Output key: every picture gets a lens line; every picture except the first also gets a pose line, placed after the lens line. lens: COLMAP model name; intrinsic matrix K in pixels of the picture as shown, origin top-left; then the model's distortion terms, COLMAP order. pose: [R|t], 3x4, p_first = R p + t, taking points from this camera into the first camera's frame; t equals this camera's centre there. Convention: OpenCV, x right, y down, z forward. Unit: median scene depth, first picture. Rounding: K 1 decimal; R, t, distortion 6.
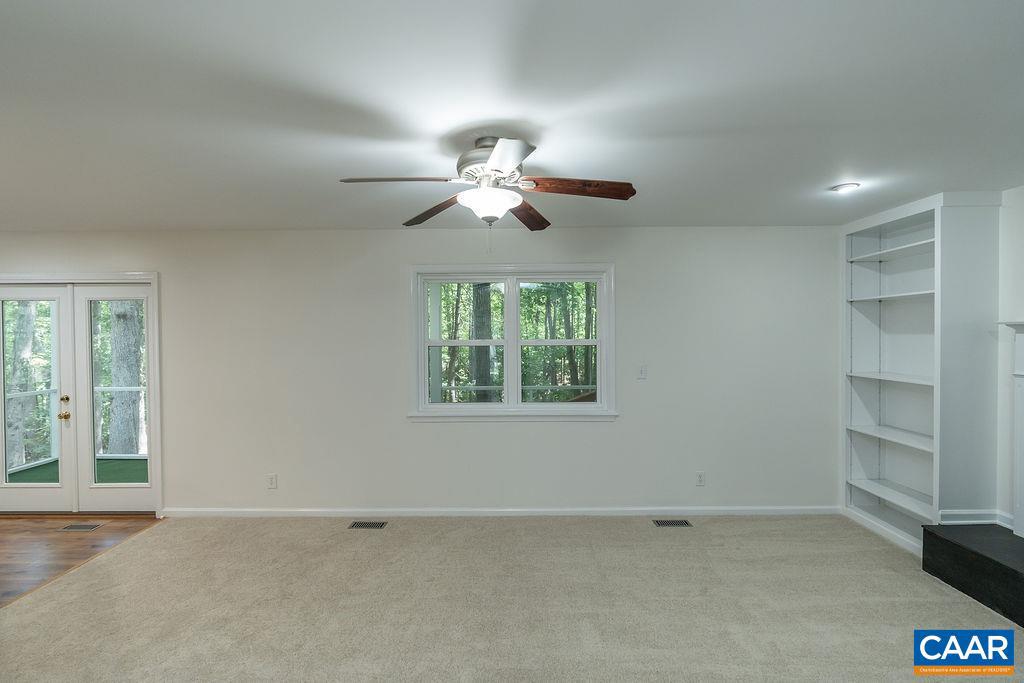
lens RADIAL K [[447.0, 0, 512.0], [0, 447.0, 341.5], [0, 0, 1]] dist [-0.015385, -0.000042]
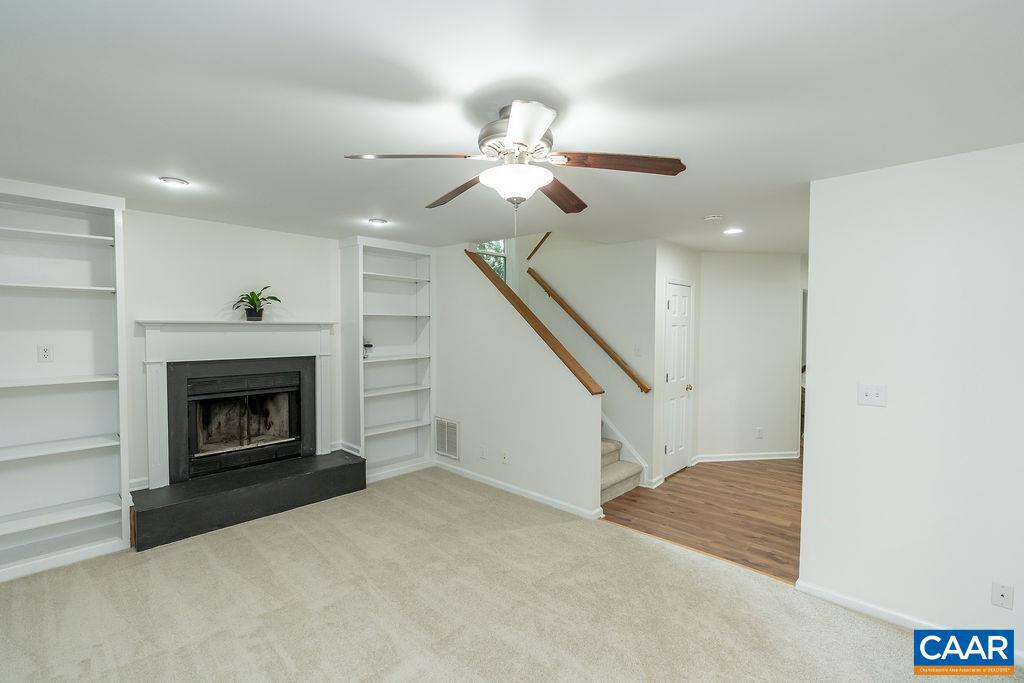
lens RADIAL K [[455.3, 0, 512.0], [0, 455.3, 341.5], [0, 0, 1]] dist [-0.015062, 0.005451]
pose [[-0.734213, -0.018860, 0.678657, -0.407046], [0.008642, 0.999273, 0.037119, -0.020100], [-0.678865, 0.033118, -0.733516, 1.041989]]
